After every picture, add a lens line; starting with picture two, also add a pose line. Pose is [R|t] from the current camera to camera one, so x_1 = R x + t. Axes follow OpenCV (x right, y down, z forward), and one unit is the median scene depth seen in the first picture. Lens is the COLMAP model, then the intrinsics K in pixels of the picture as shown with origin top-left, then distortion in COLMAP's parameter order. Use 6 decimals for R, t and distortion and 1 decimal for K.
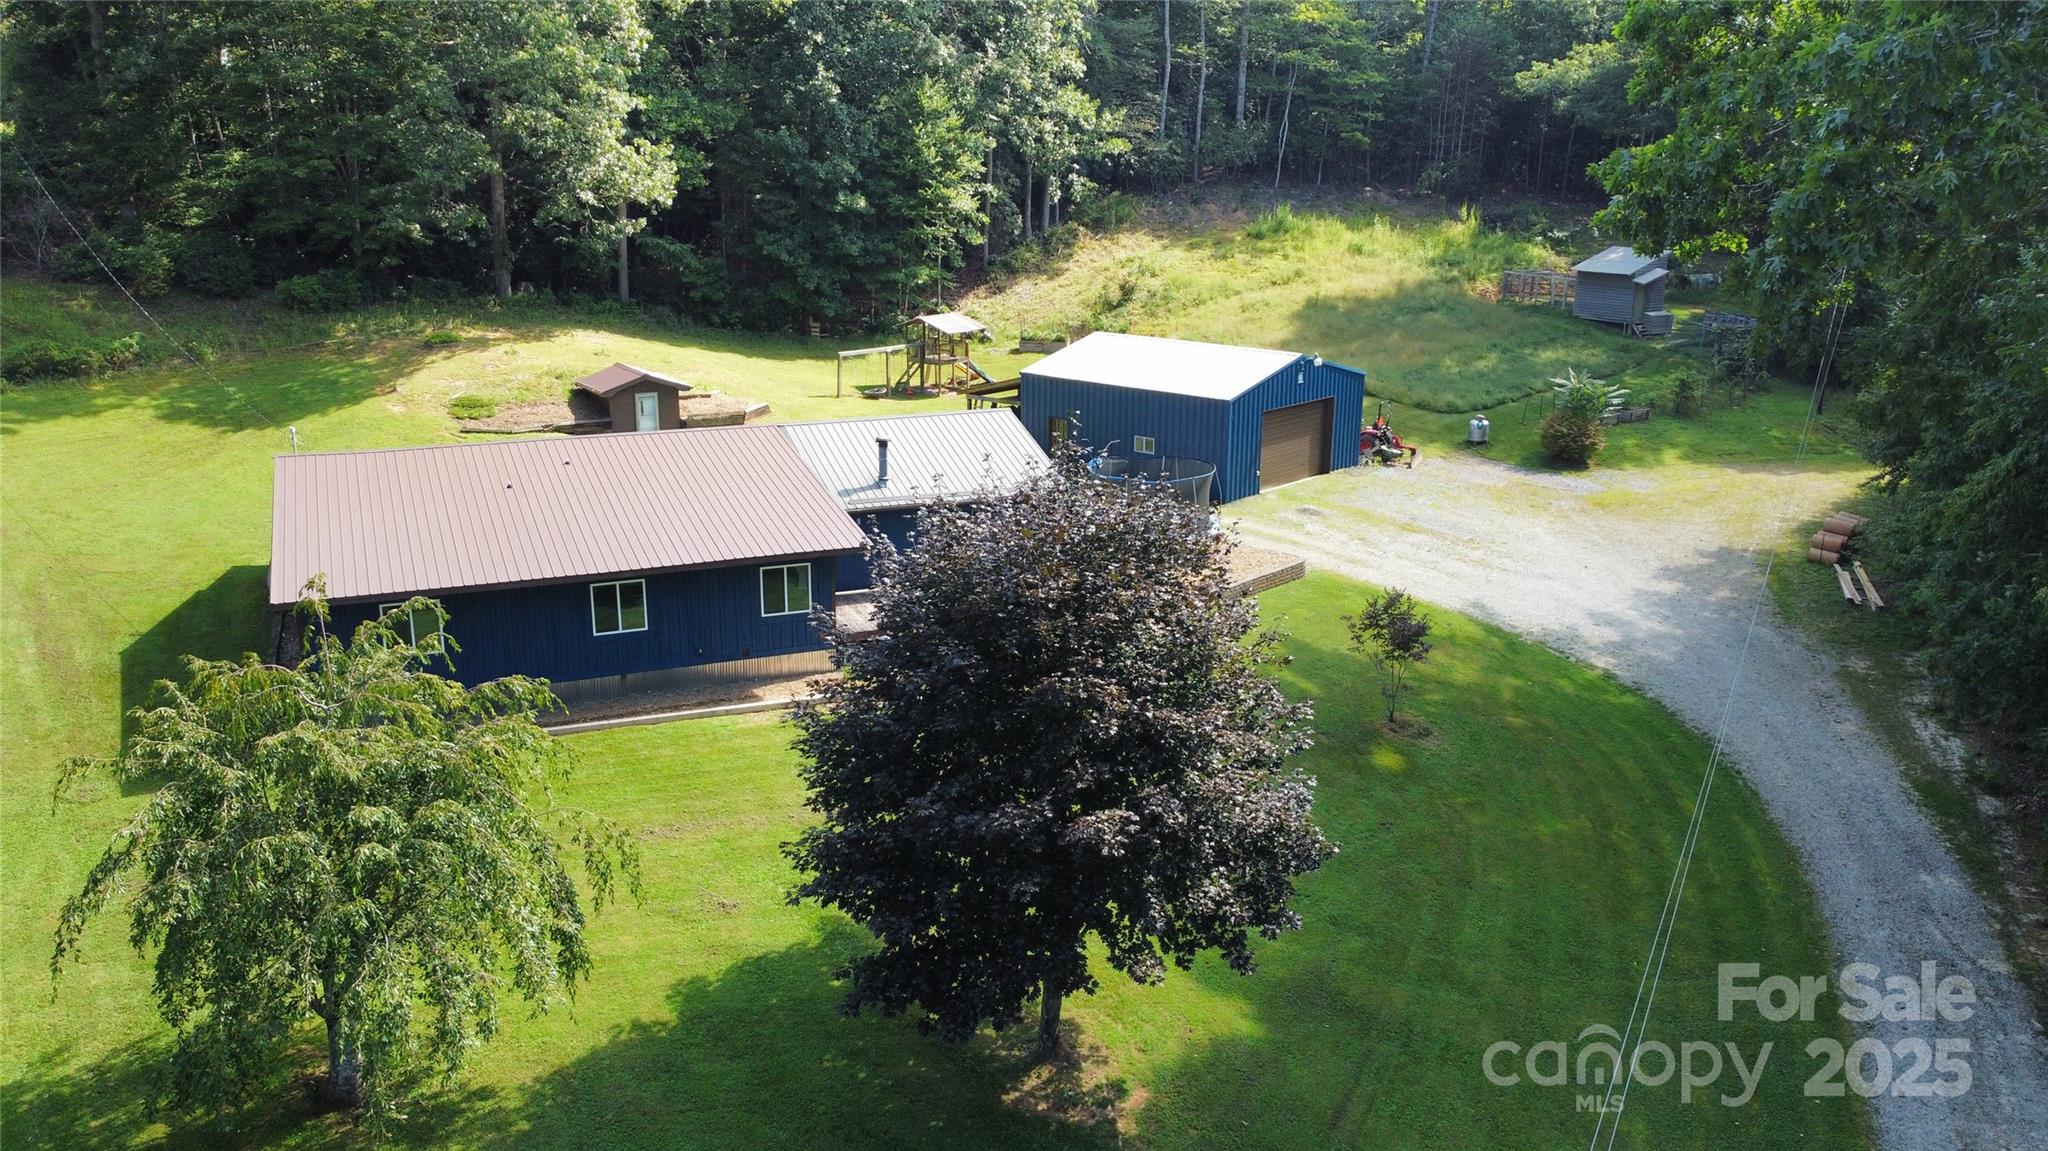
lens RADIAL K [[1534.0, 0, 1032.1], [0, 1534.0, 572.5], [0, 0, 1]] dist [-0.024848, 0.004744]
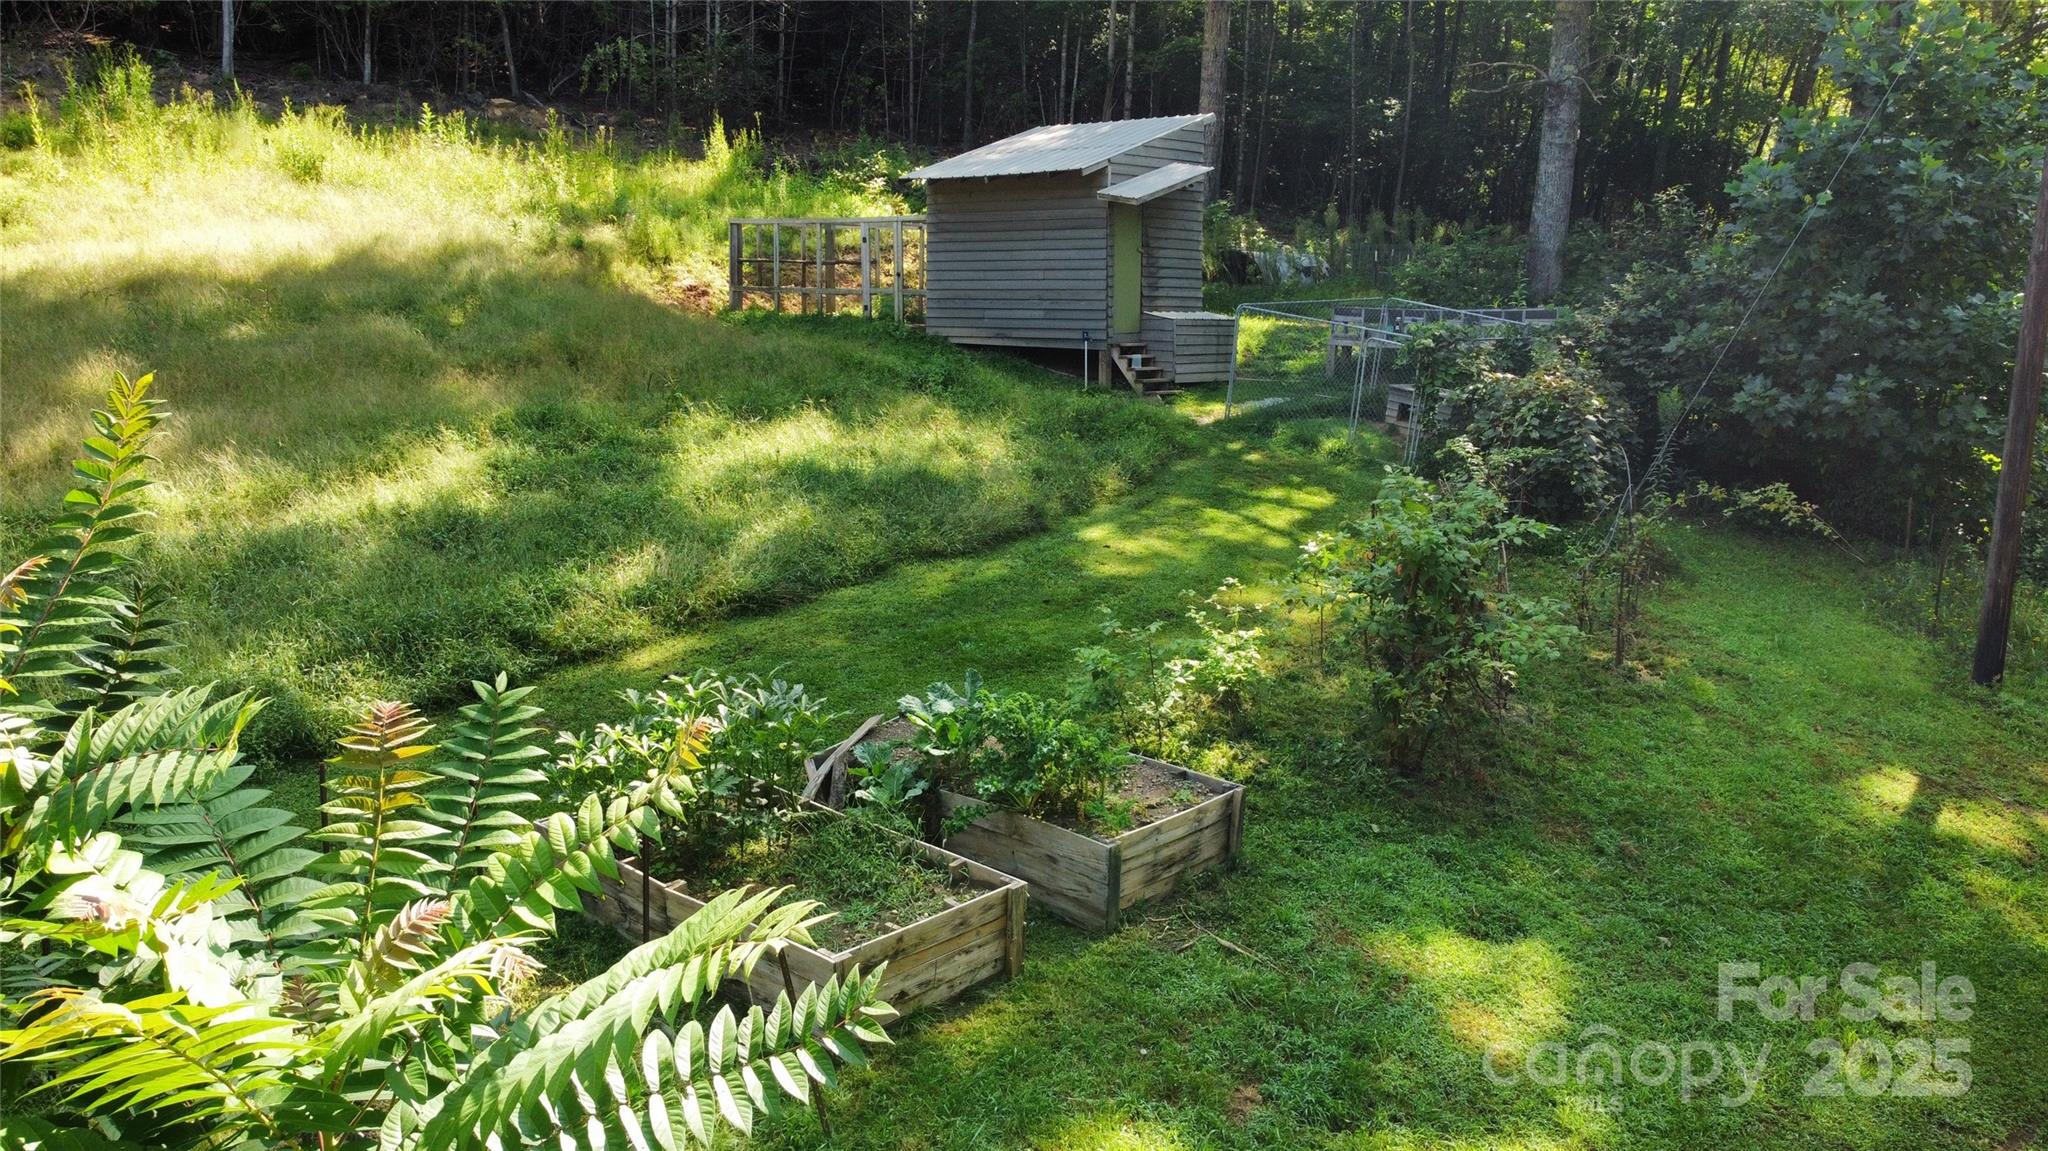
lens RADIAL K [[1534.0, 0, 1032.1], [0, 1534.0, 572.5], [0, 0, 1]] dist [-0.024848, 0.004744]
pose [[0.954612, -0.044143, 0.294563, 0.295867], [0.073248, 0.993378, -0.088514, -0.097563], [-0.288705, 0.106073, 0.951524, 0.743632]]
